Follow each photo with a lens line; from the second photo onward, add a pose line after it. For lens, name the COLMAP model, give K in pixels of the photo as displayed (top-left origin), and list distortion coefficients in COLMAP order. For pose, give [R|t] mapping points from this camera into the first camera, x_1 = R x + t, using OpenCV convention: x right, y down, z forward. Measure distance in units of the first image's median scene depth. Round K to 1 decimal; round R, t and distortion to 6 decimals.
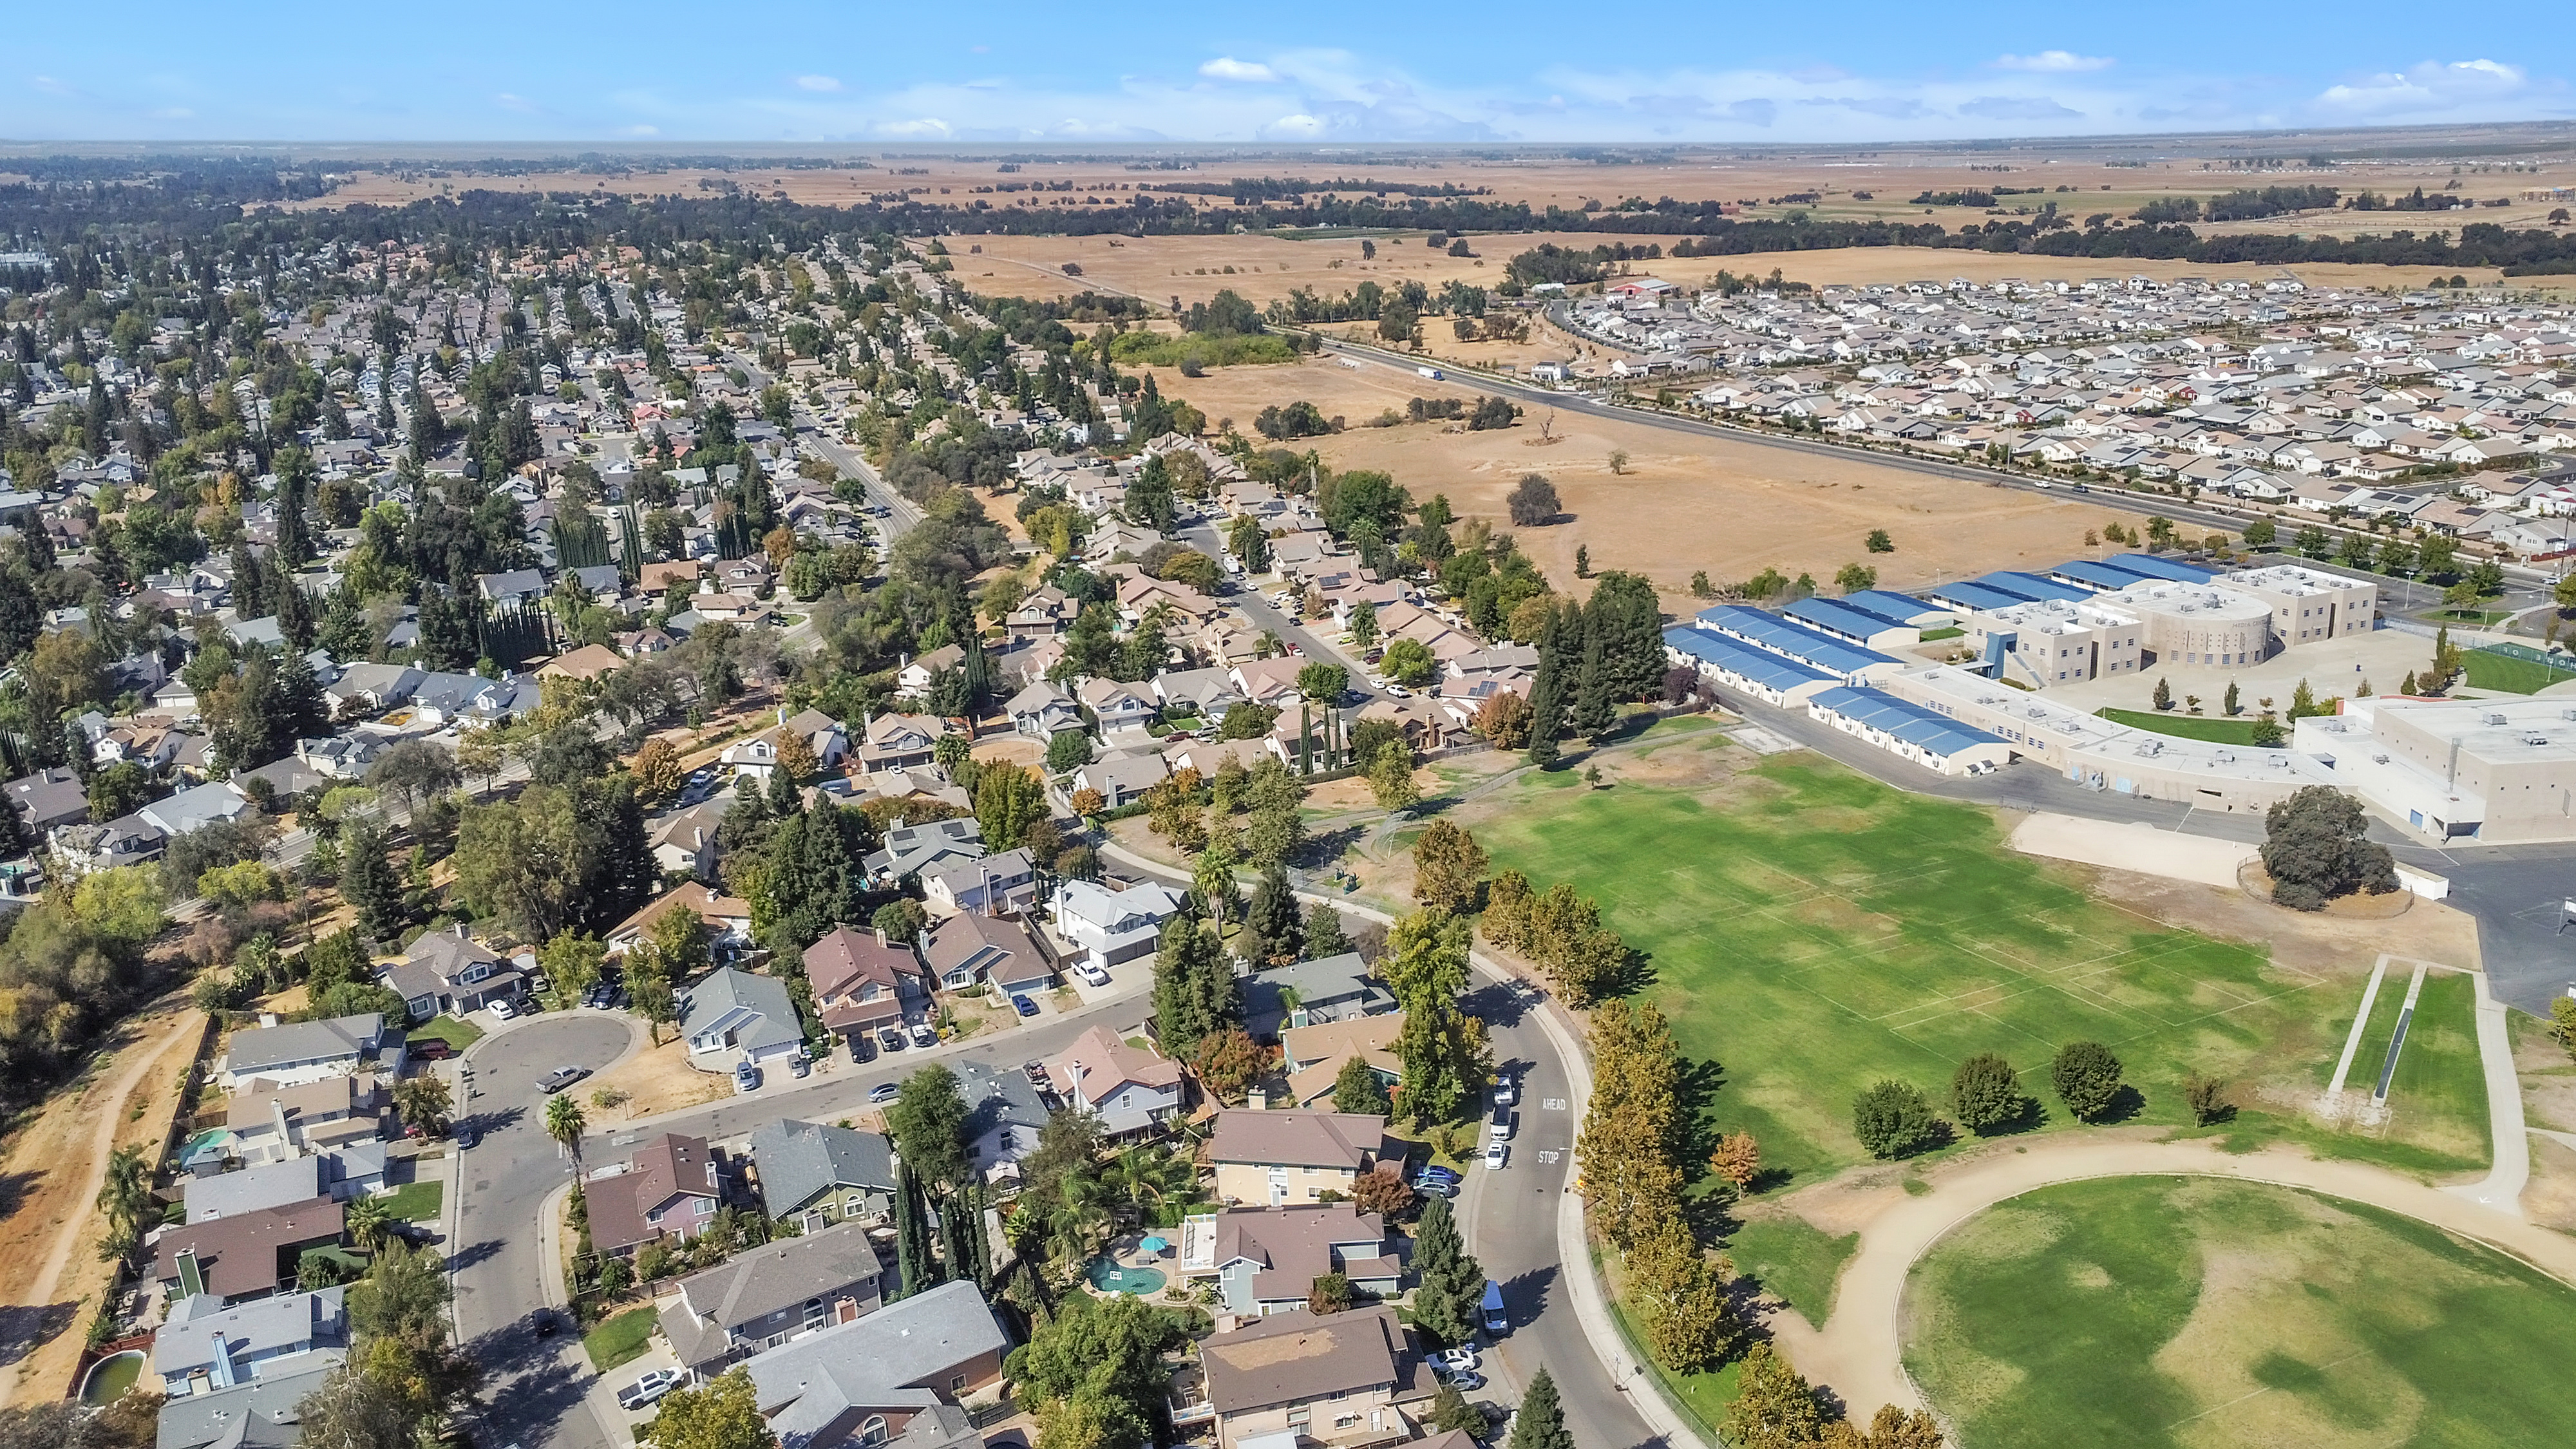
lens RADIAL K [[1752.2, 0, 1337.8], [0, 1752.2, 707.1], [0, 0, 1]] dist [-0.014559, -0.001951]
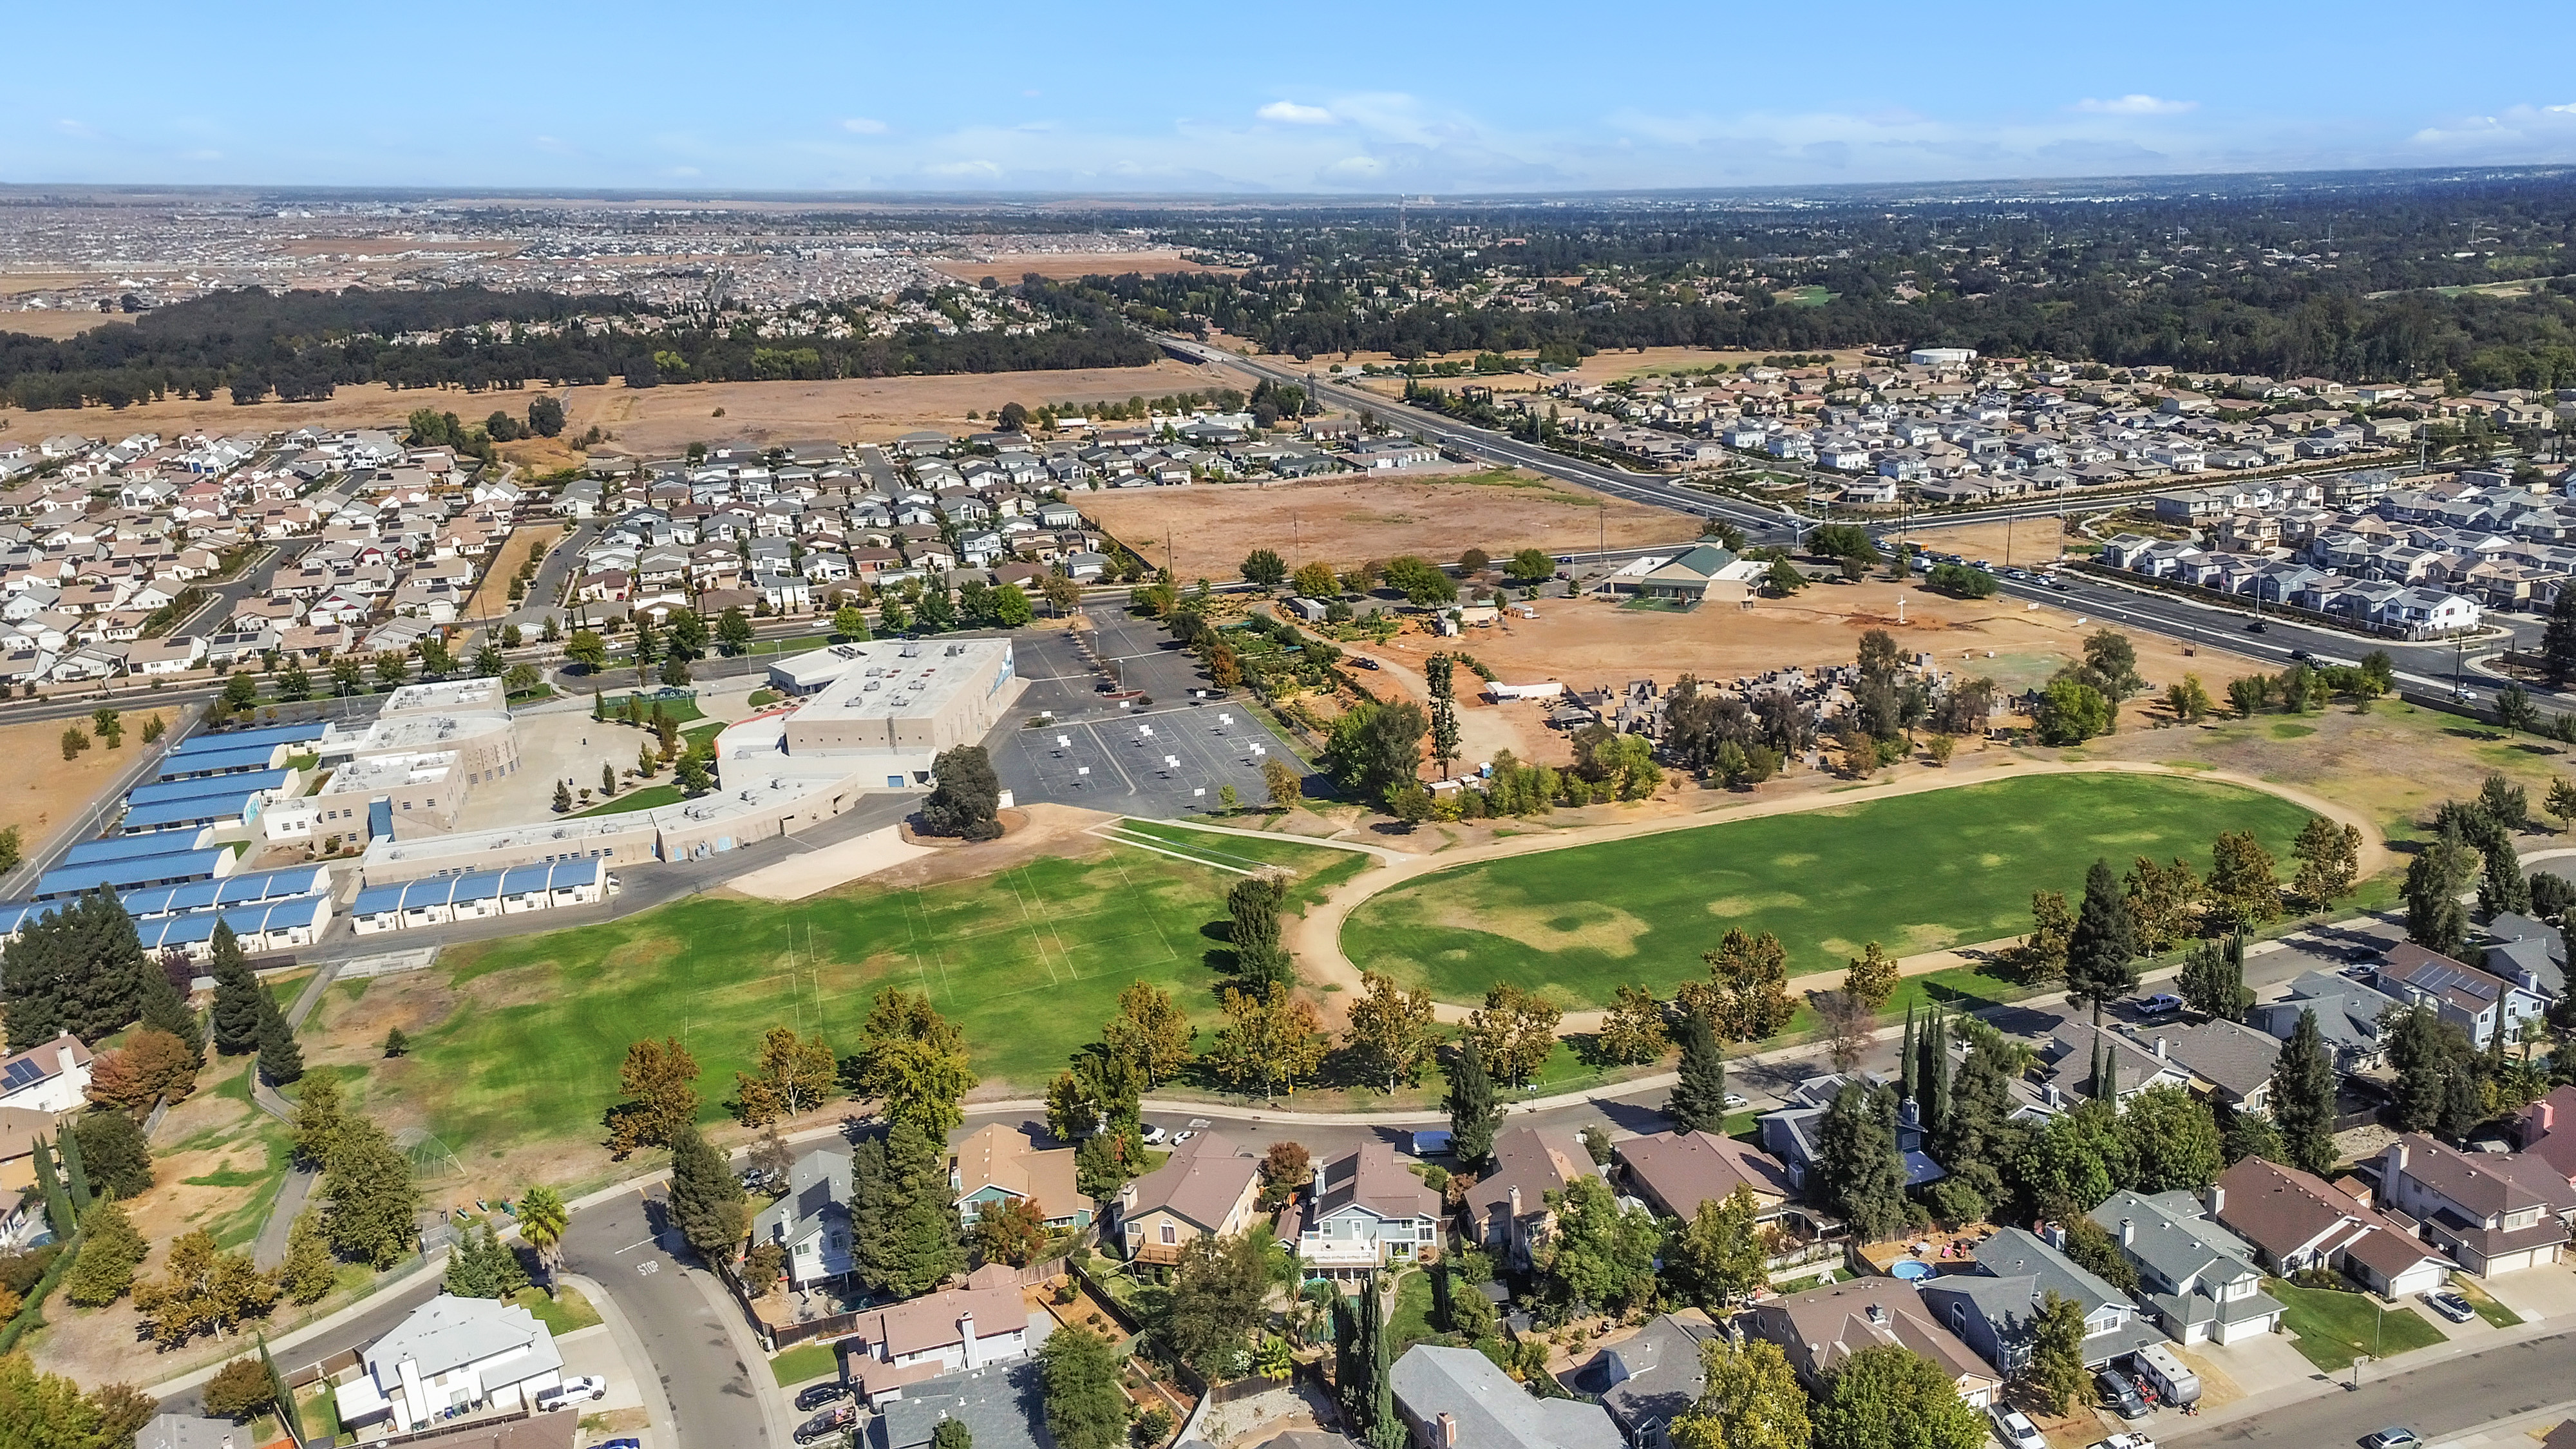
lens RADIAL K [[1931.0, 0, 1288.0], [0, 1931.0, 724.5], [0, 0, 1]] dist [0.000731, -0.001417]
pose [[0.168576, -0.236760, 0.956832, -0.798864], [0.353786, 0.920575, 0.165458, -0.126979], [-0.920009, 0.310622, 0.238950, 0.479700]]
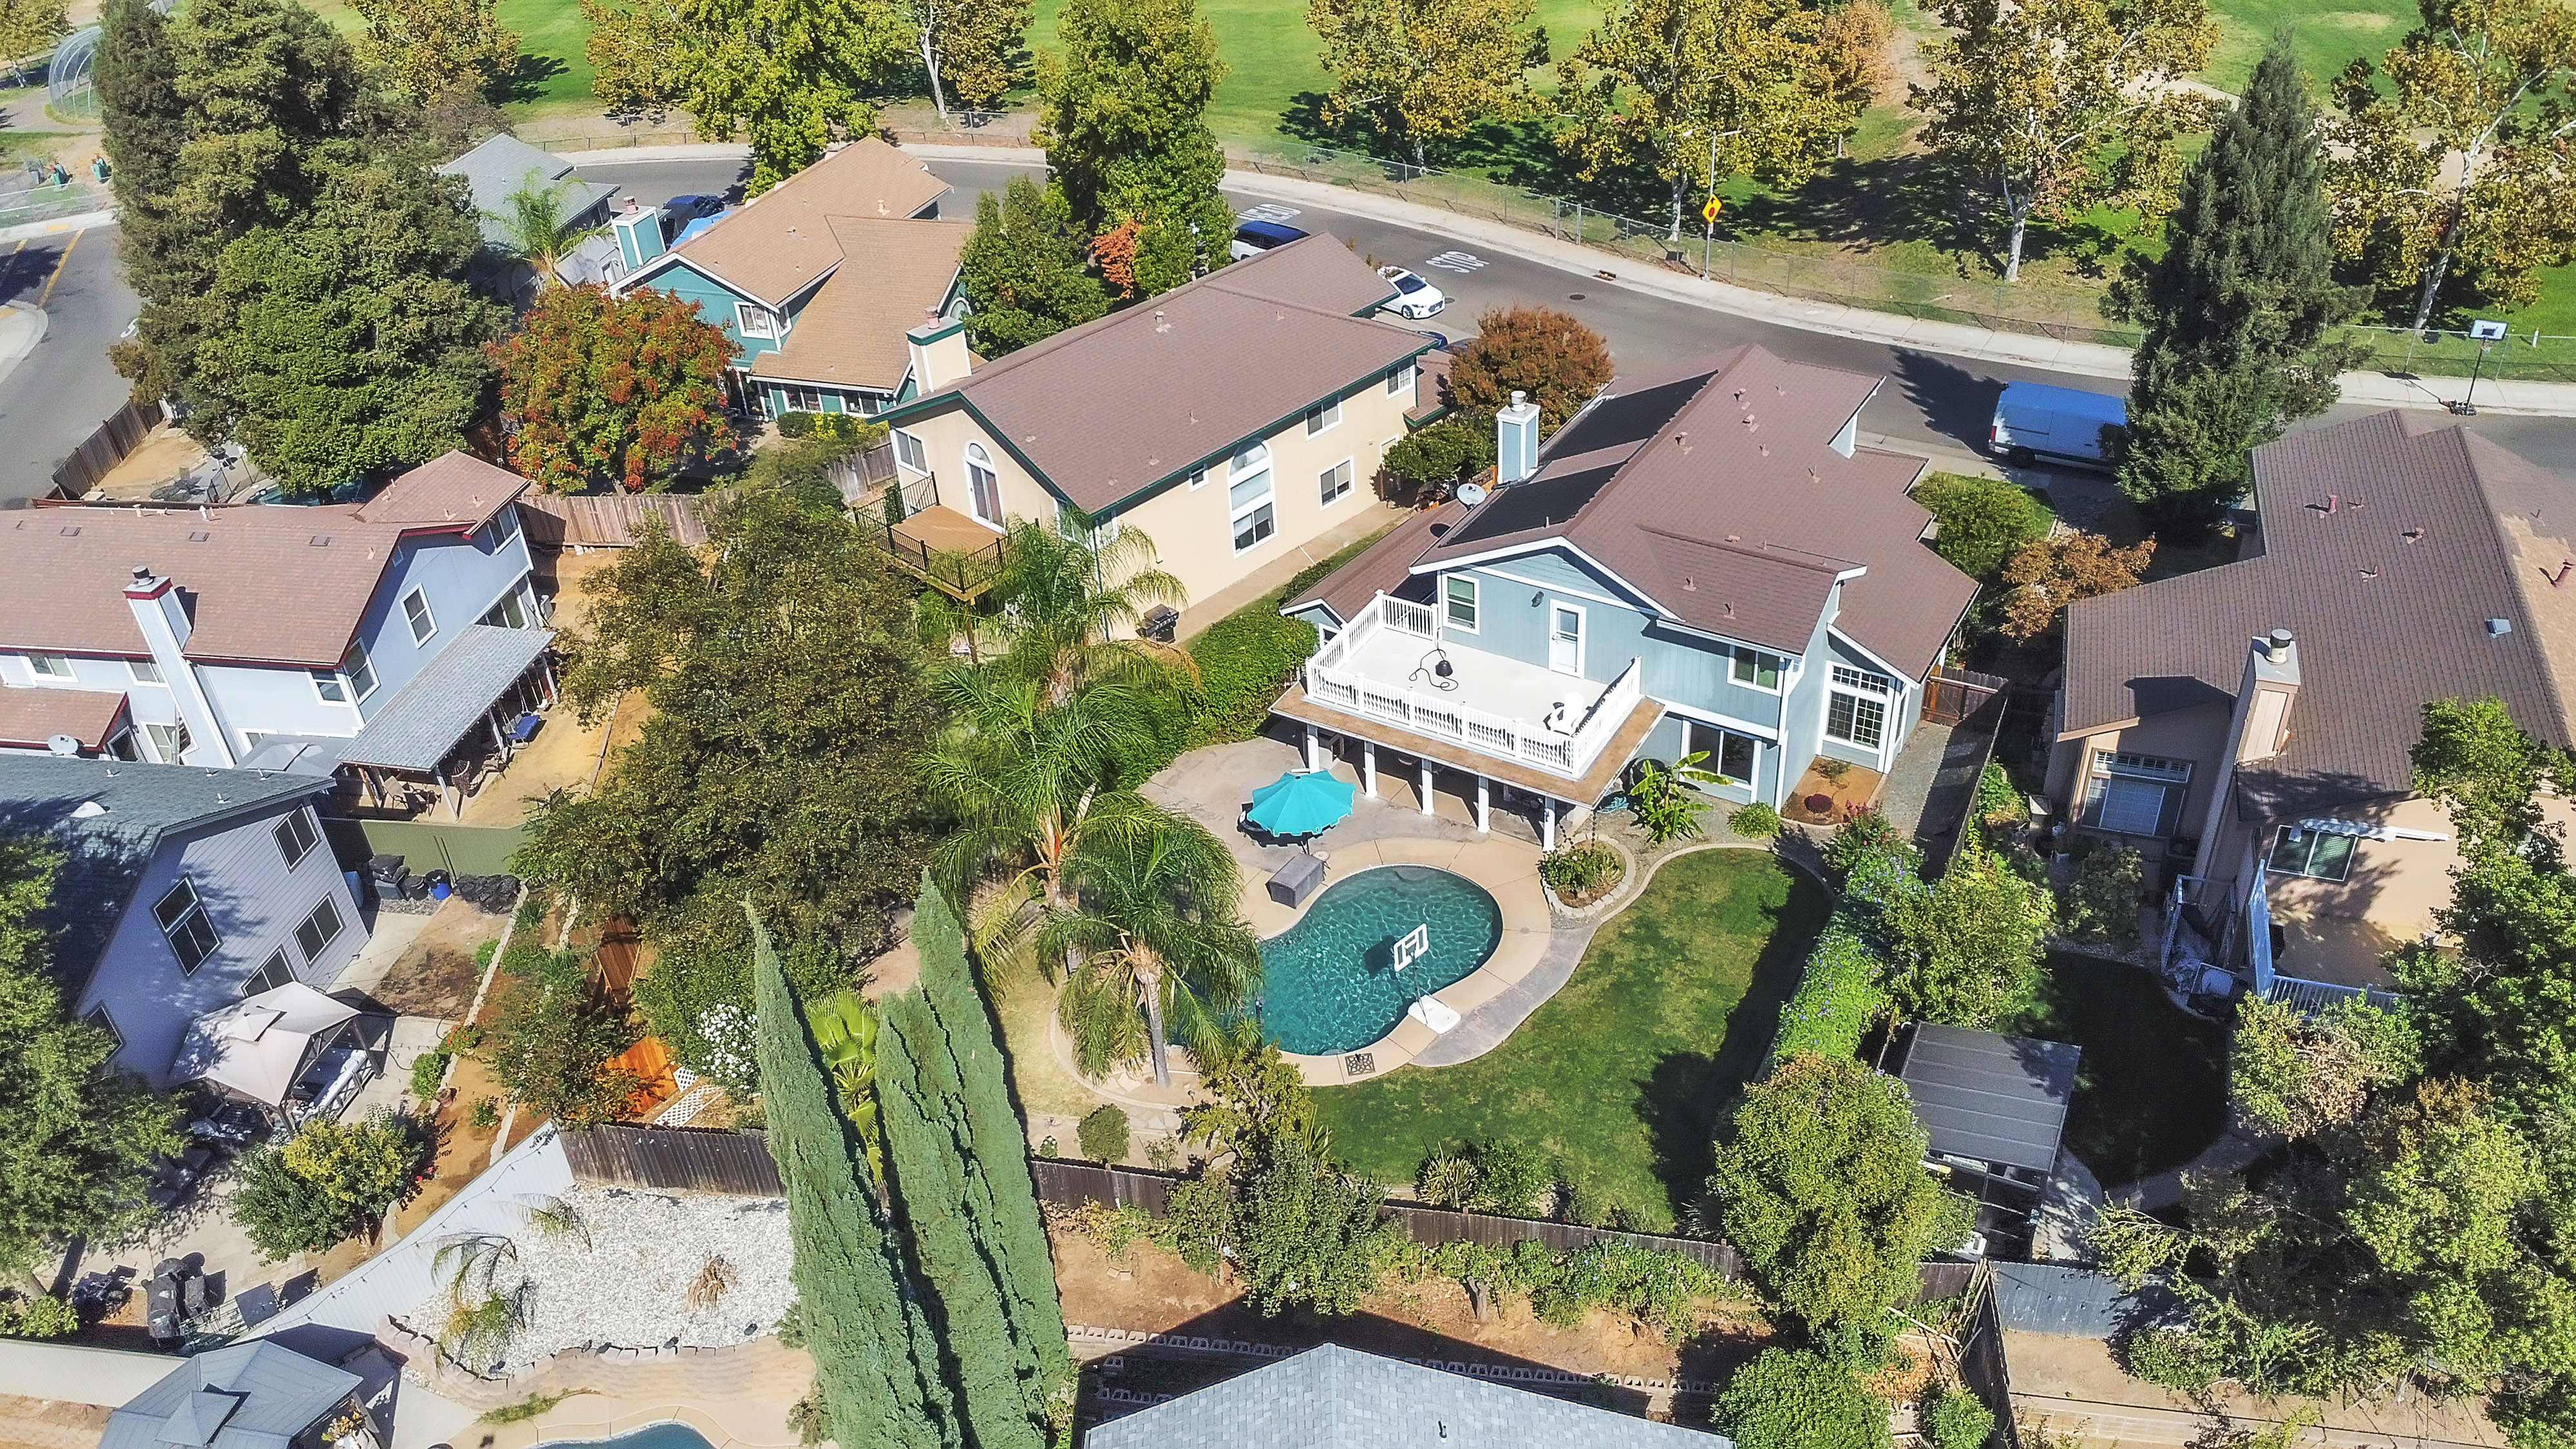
lens RADIAL K [[1870.3, 0, 1288.0], [0, 1870.3, 724.5], [0, 0, 1]] dist [-0.015696, -0.032819]
pose [[0.597334, -0.456173, 0.659620, -0.201041], [0.279232, 0.889311, 0.362155, 0.150183], [-0.751812, -0.032141, 0.658593, 0.607673]]
